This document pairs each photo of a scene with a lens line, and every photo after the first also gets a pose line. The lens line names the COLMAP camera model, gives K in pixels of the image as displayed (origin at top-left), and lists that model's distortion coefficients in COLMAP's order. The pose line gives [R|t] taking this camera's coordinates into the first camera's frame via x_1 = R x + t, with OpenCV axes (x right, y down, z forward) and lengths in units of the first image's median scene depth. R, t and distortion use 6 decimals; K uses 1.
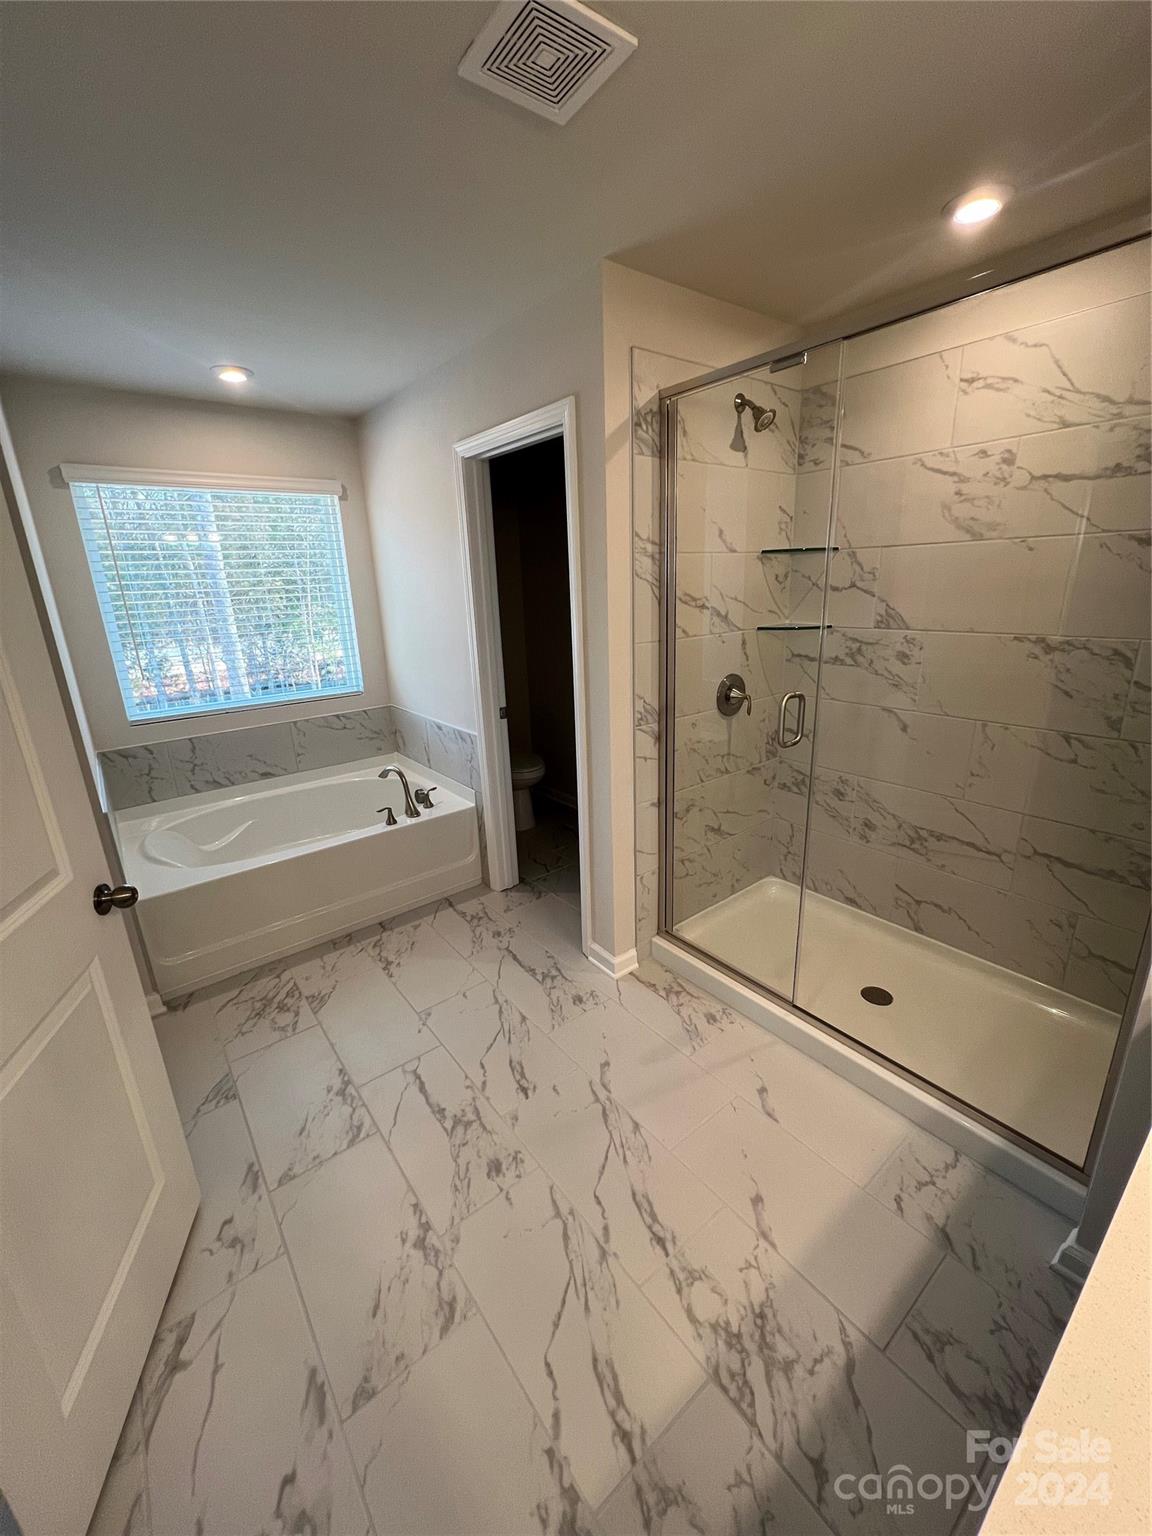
lens RADIAL K [[607.5, 0, 576.0], [0, 607.5, 768.0], [0, 0, 1]] dist [-0.001657, 0.000414]
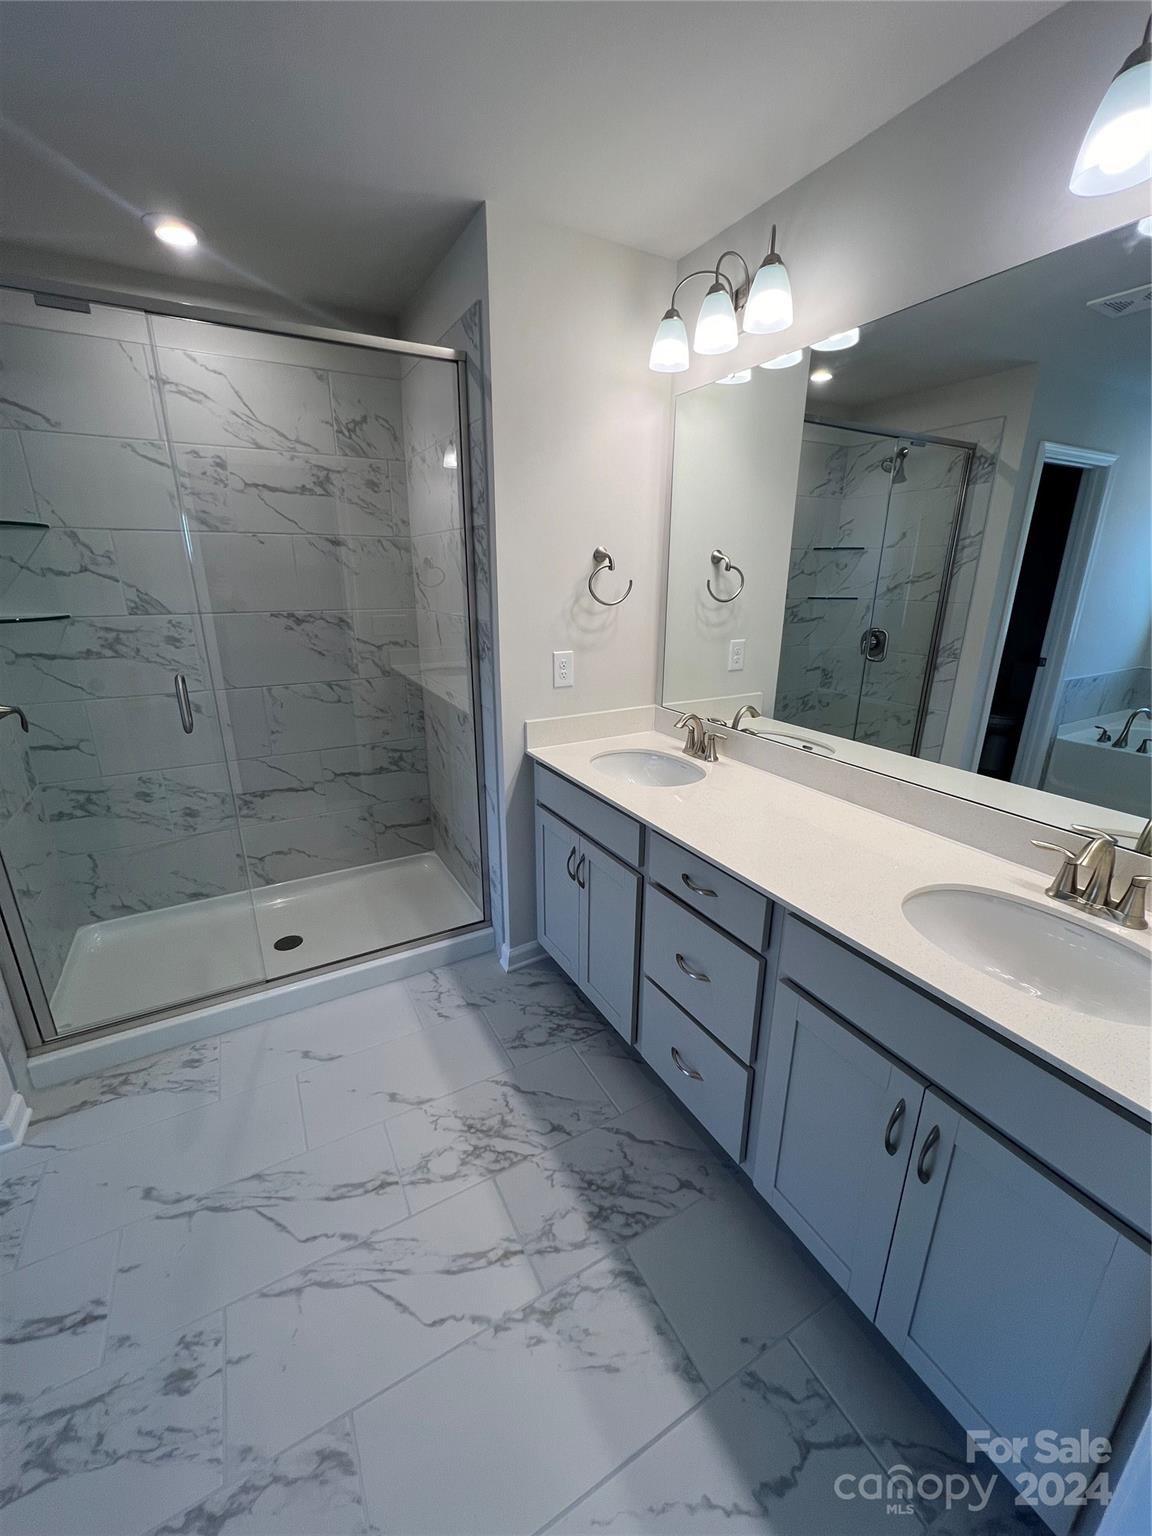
lens RADIAL K [[607.5, 0, 576.0], [0, 607.5, 768.0], [0, 0, 1]] dist [-0.001657, 0.000414]
pose [[0.162584, -0.270966, 0.948759, -0.479446], [0.283156, 0.933921, 0.218205, -0.018868], [-0.945193, 0.233170, 0.228567, 0.224215]]
